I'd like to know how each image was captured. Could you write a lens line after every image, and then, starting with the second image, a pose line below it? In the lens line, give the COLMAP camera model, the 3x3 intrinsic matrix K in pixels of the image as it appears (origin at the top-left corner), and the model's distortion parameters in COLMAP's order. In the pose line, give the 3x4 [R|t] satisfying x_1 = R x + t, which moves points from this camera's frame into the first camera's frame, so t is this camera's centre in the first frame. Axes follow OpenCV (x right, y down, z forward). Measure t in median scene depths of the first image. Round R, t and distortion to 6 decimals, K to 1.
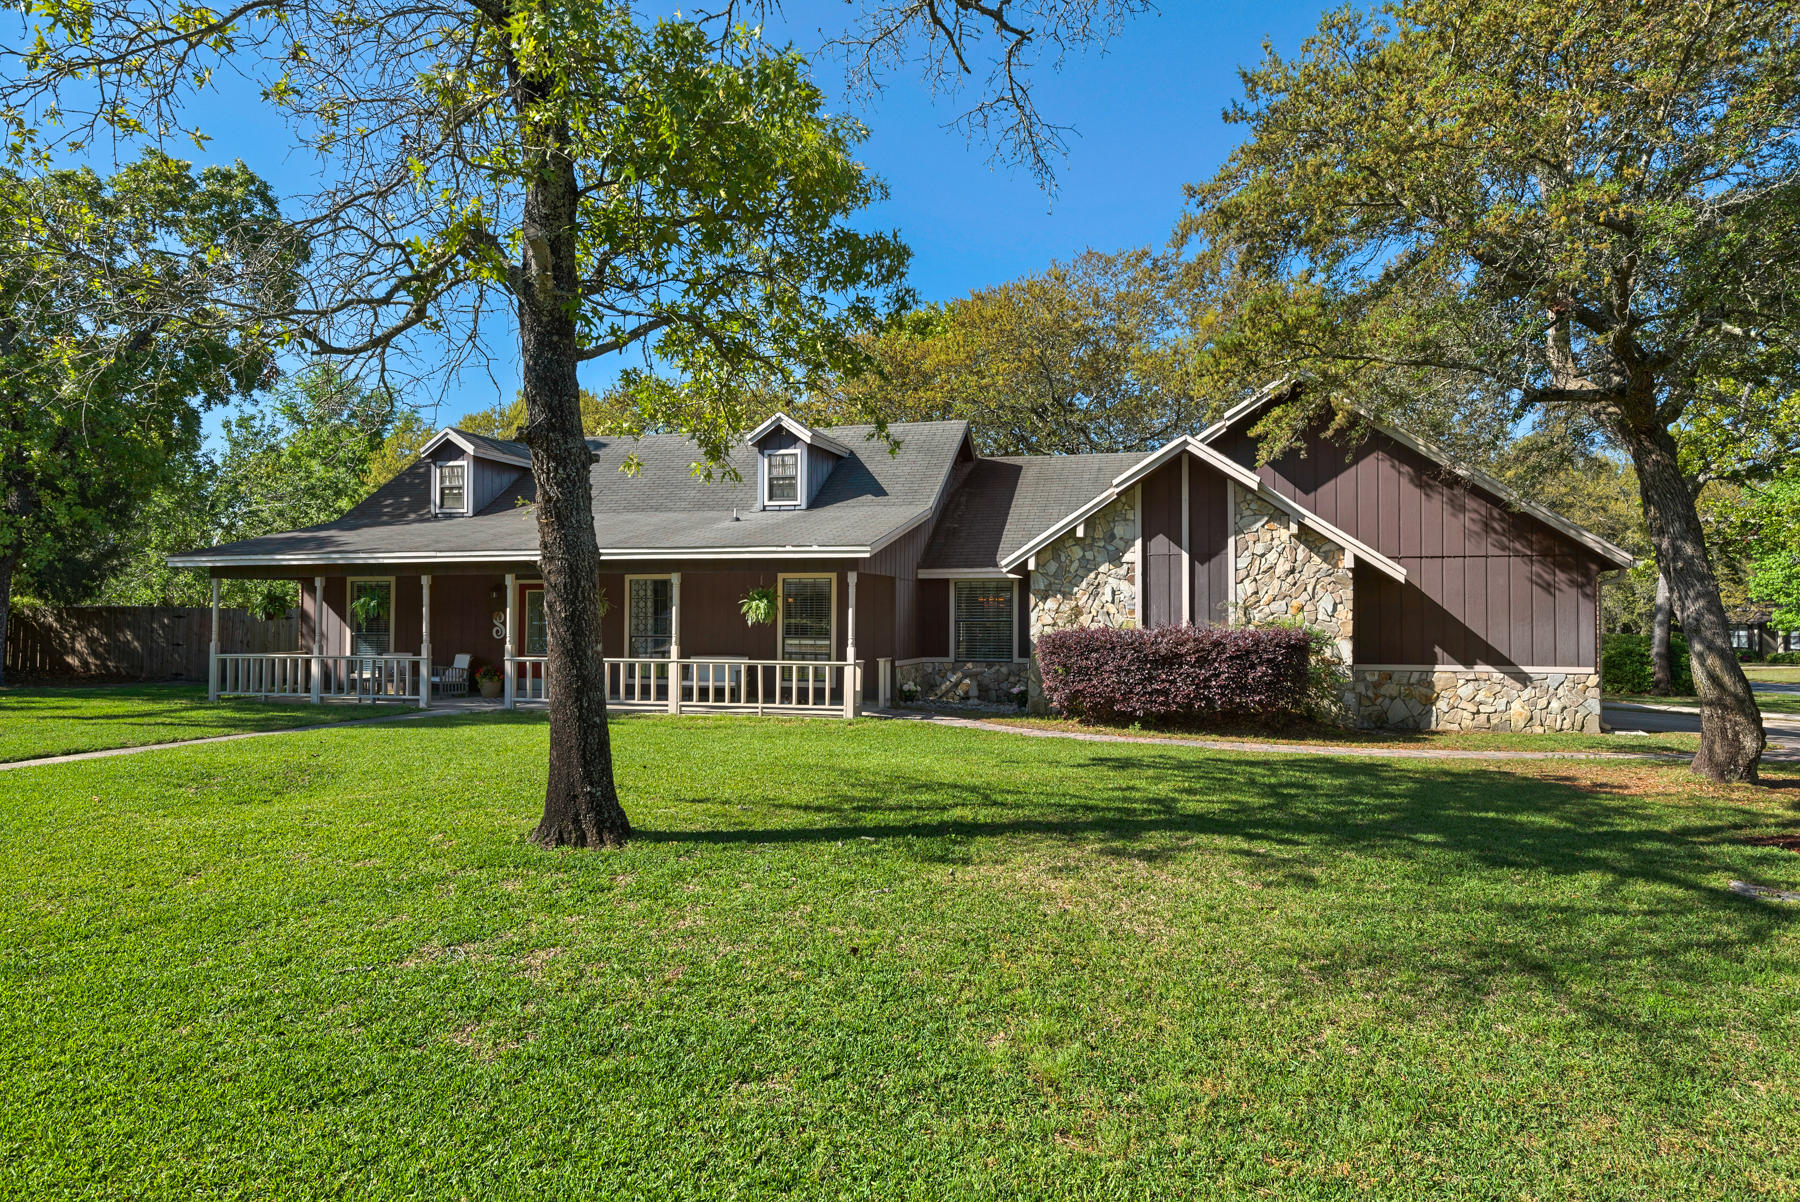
lens RADIAL K [[1093.7, 0, 900.0], [0, 1093.7, 601.0], [0, 0, 1]] dist [0.025090, -0.000478]
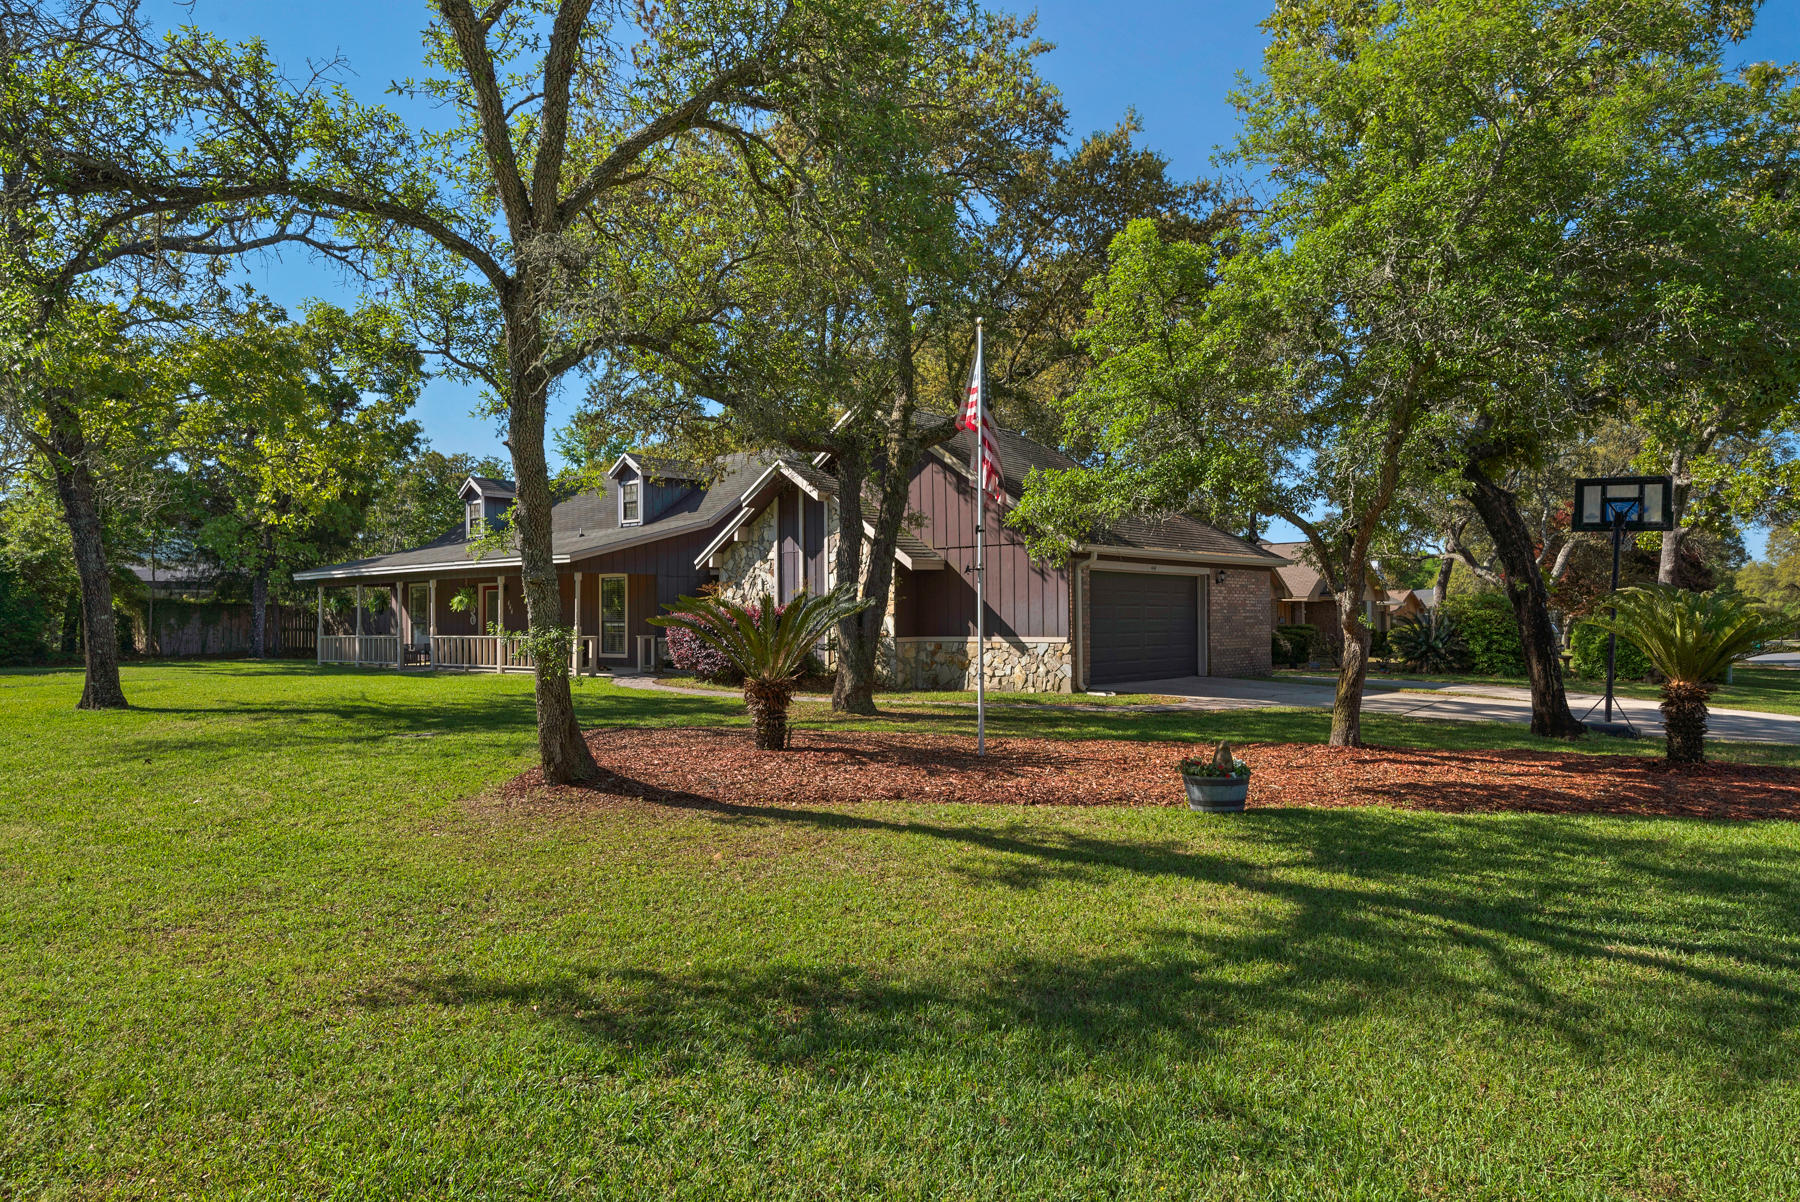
lens RADIAL K [[1145.1, 0, 907.2], [0, 1145.1, 630.1], [0, 0, 1]] dist [0.005928, 0.000889]
pose [[0.917258, -0.006563, -0.398239, 0.908803], [0.016597, 0.999626, 0.021754, 0.021758], [0.397947, -0.026564, 0.917024, -0.177453]]
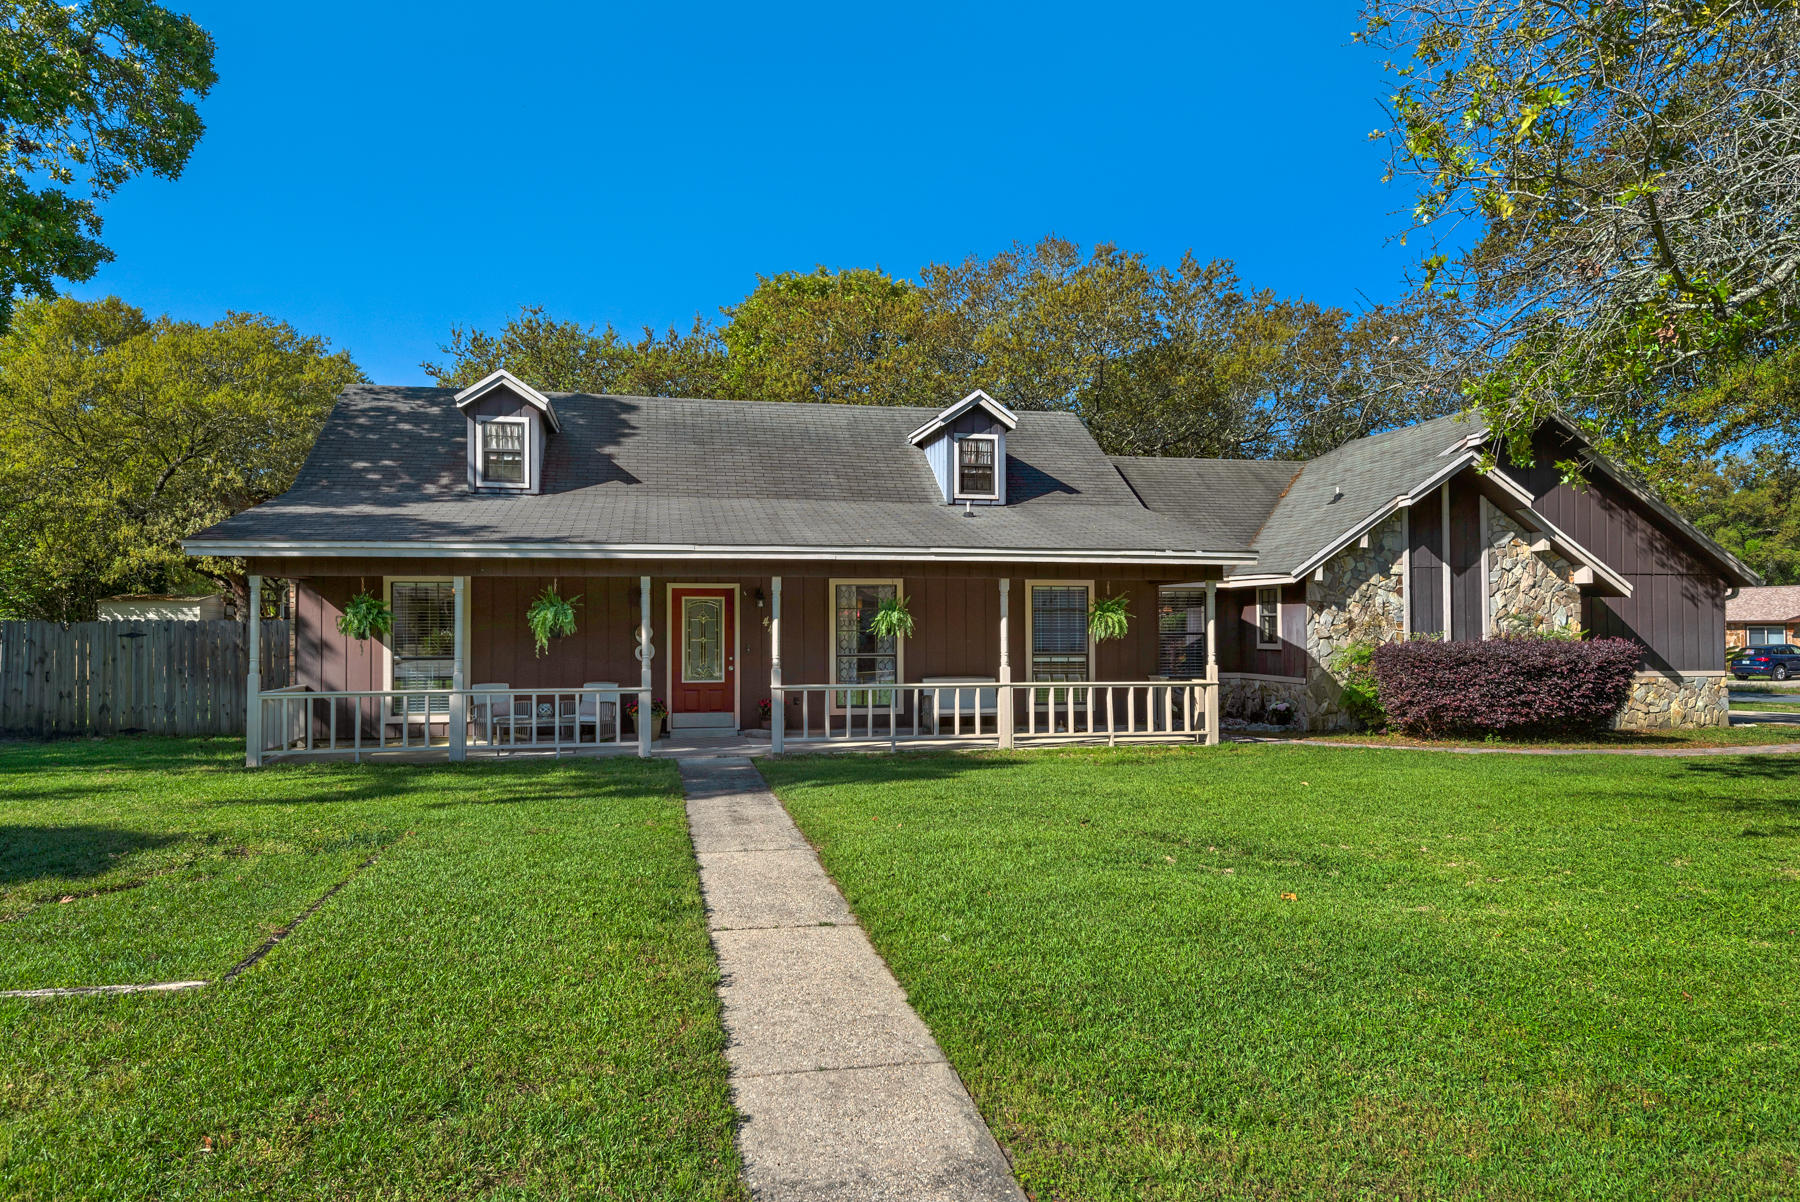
lens RADIAL K [[1224.3, 0, 900.0], [0, 1224.3, 601.0], [0, 0, 1]] dist [0.033101, -0.002076]
pose [[0.887927, 0.005706, 0.459948, -0.719850], [-0.003515, 0.999978, -0.005620, -0.003204], [-0.459970, 0.003373, 0.887928, 0.218157]]
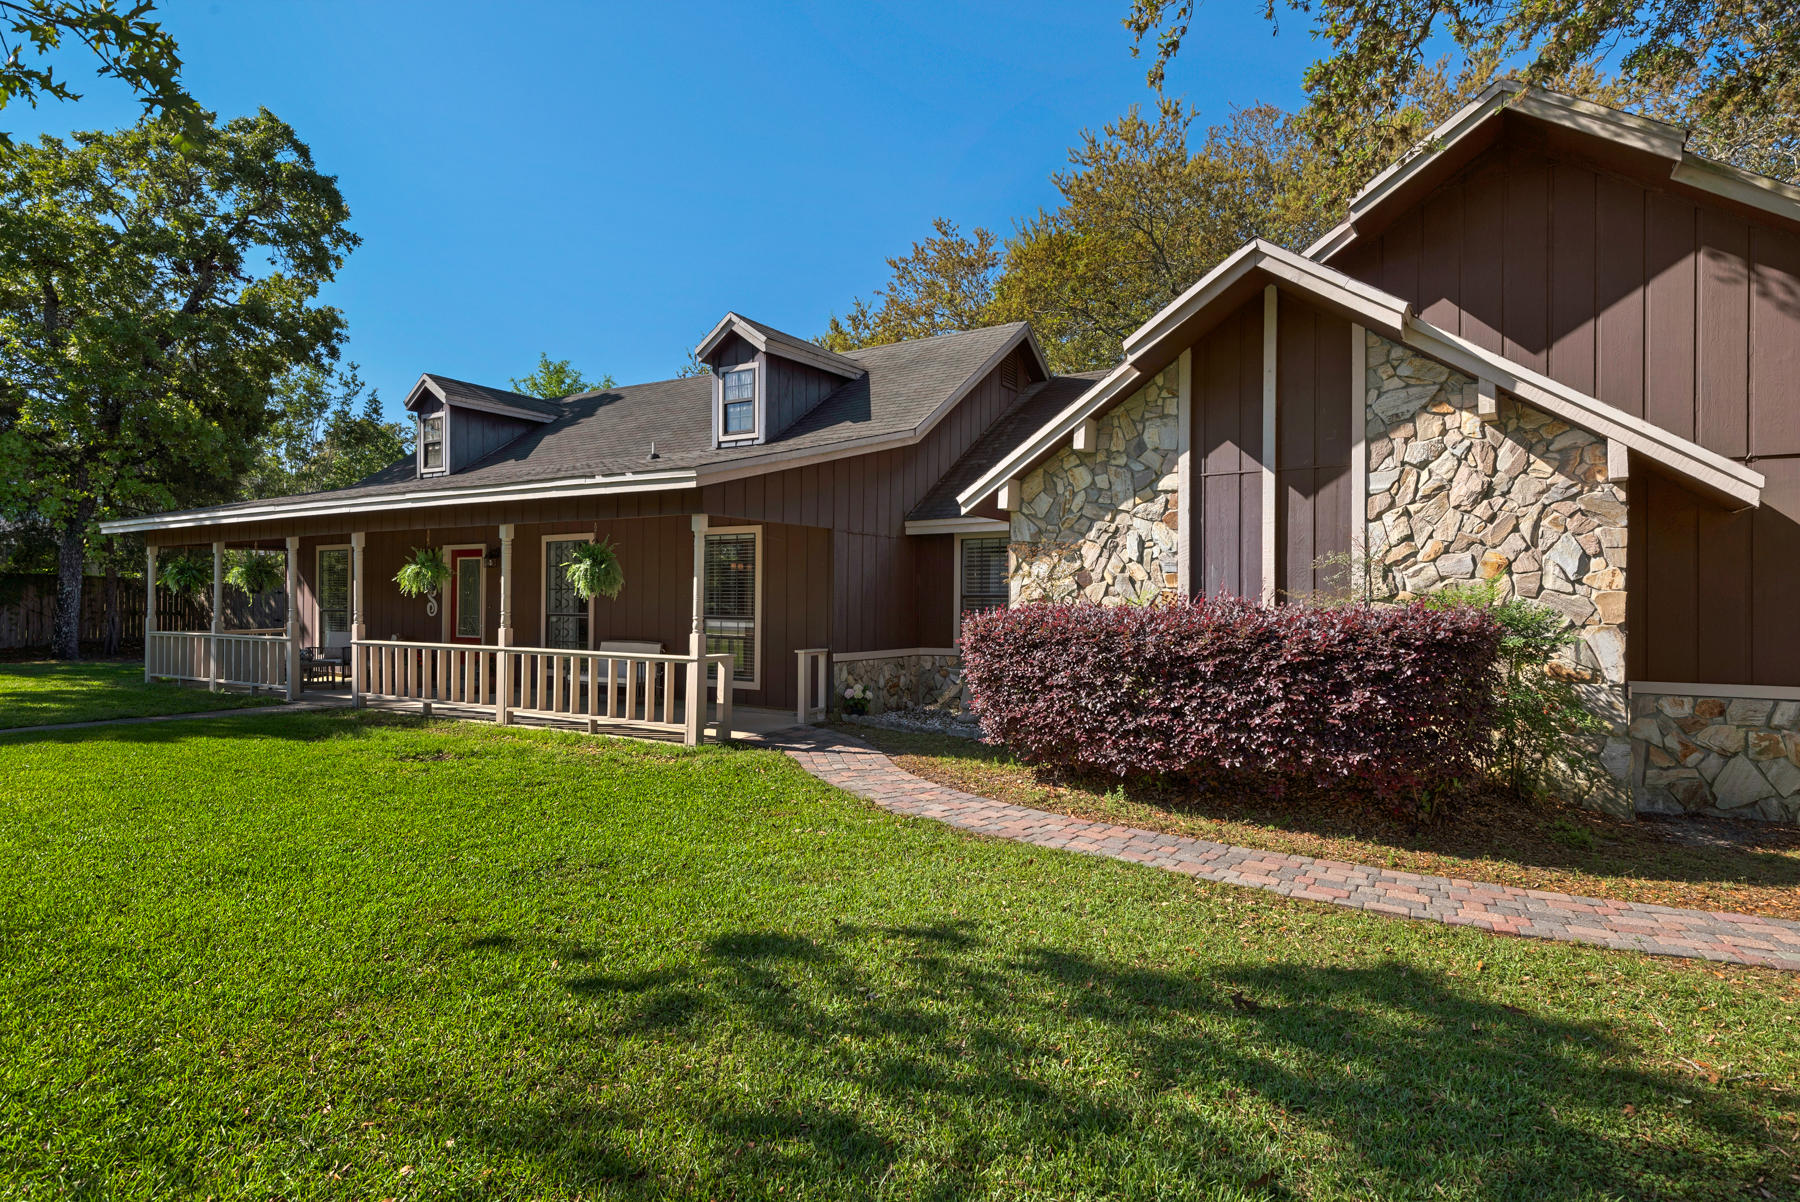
lens RADIAL K [[964.0, 0, 900.0], [0, 964.0, 601.0], [0, 0, 1]] dist [0.048529, -0.030669]
pose [[0.956705, 0.002902, -0.291044, 0.226614], [0.001127, 0.999906, 0.013677, 0.015442], [0.291056, -0.013413, 0.956612, 0.484711]]
